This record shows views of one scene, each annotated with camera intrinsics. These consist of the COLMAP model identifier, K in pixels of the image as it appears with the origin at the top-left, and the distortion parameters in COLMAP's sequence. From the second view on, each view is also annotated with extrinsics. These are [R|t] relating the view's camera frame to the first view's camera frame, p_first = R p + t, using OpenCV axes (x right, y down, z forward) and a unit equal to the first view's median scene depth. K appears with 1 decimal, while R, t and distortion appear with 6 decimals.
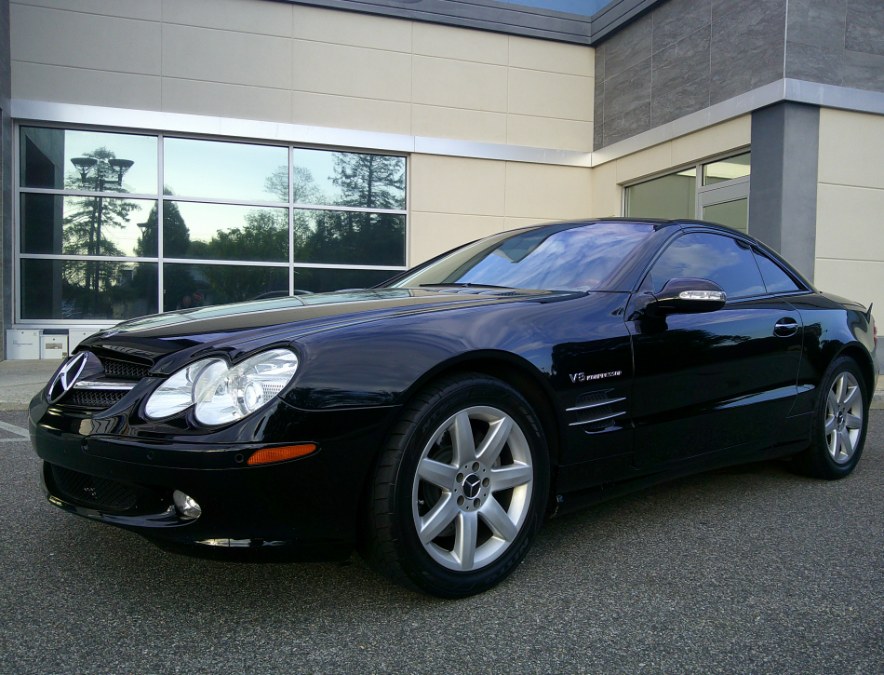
lens RADIAL K [[750.5, 0, 441.9], [0, 750.5, 338.6], [0, 0, 1]] dist [0.054550, -0.133915]
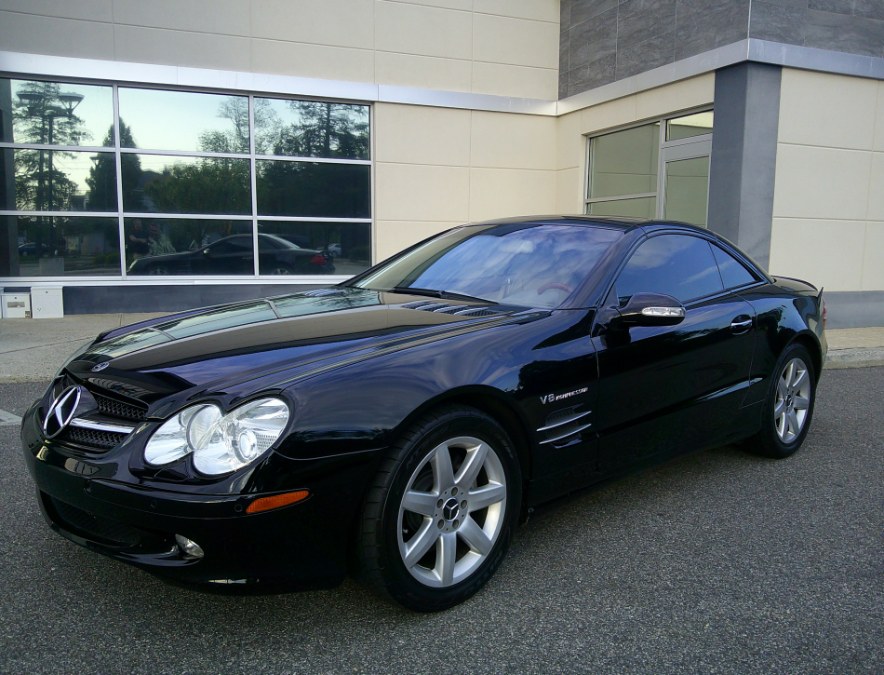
lens RADIAL K [[750.5, 0, 441.9], [0, 750.5, 338.6], [0, 0, 1]] dist [0.054550, -0.133915]
pose [[0.998778, -0.013148, 0.047645, -0.017161], [0.008614, 0.995522, 0.094135, -0.120366], [-0.048669, -0.093609, 0.994419, -0.043653]]
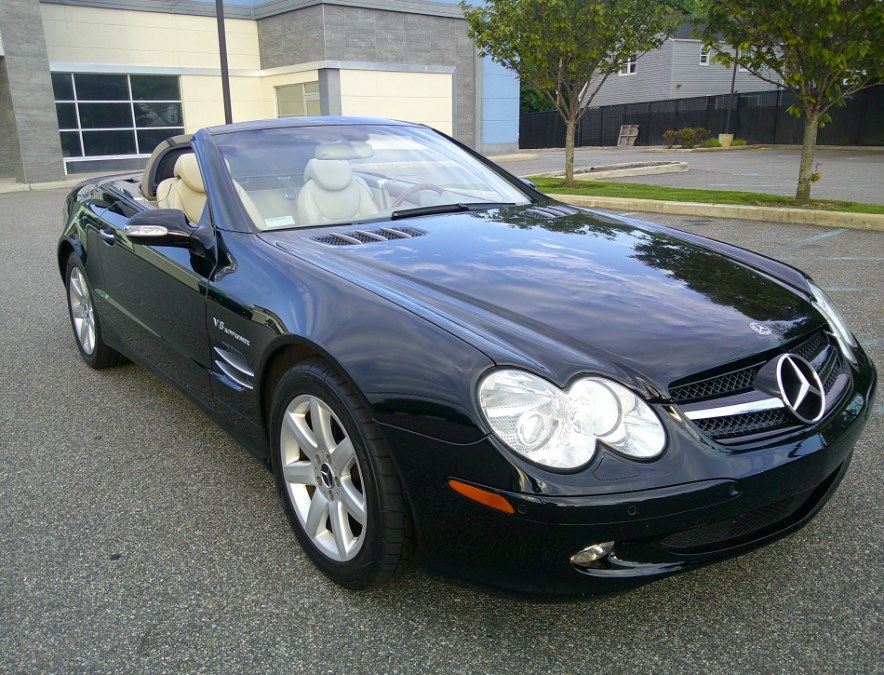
lens RADIAL K [[748.1, 0, 444.8], [0, 748.1, 339.3], [0, 0, 1]] dist [-0.009989, -0.012173]
pose [[0.908479, -0.153392, 0.388763, -1.139519], [0.058849, 0.967893, 0.244375, 0.070316], [-0.413766, -0.199131, 0.888338, -5.360270]]
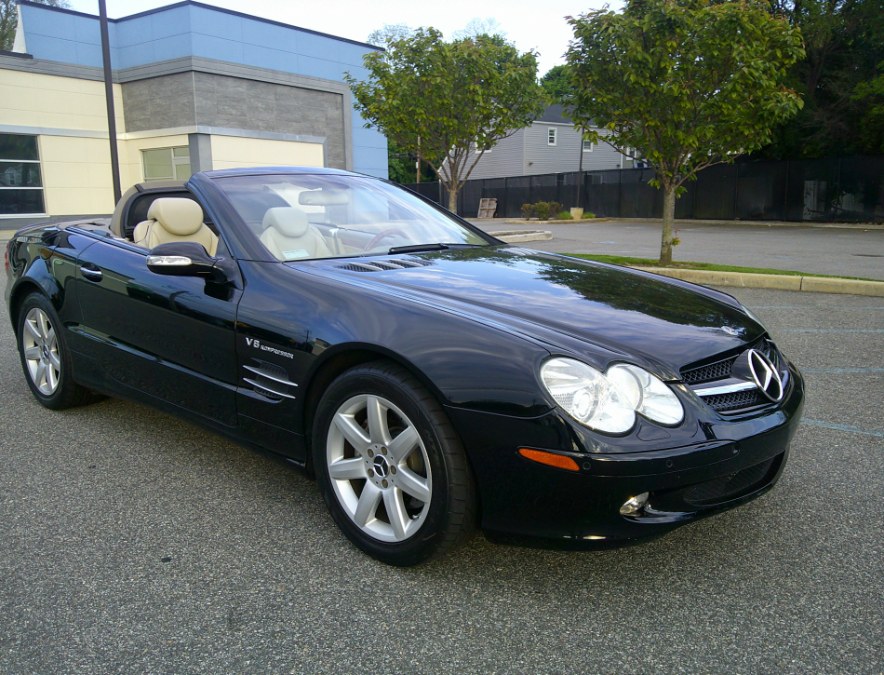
lens RADIAL K [[744.2, 0, 442.0], [0, 744.2, 337.3], [0, 0, 1]] dist [0.046282, -0.126098]
pose [[0.820160, -0.125294, 0.558247, -1.312138], [0.039858, 0.985868, 0.162711, 0.091089], [-0.570745, -0.111199, 0.813563, -5.379799]]
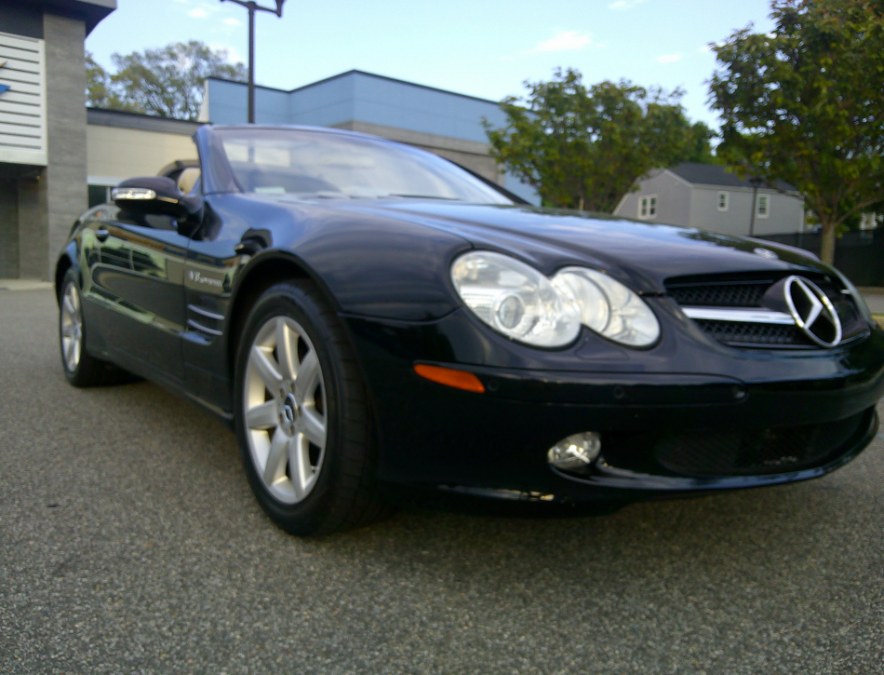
lens RADIAL K [[756.2, 0, 438.7], [0, 756.2, 343.0], [0, 0, 1]] dist [0.028977, -0.103134]
pose [[0.924091, -0.045503, 0.379455, -1.117736], [0.019309, 0.997178, 0.072555, 0.218091], [-0.381685, -0.059720, 0.922361, -5.358634]]
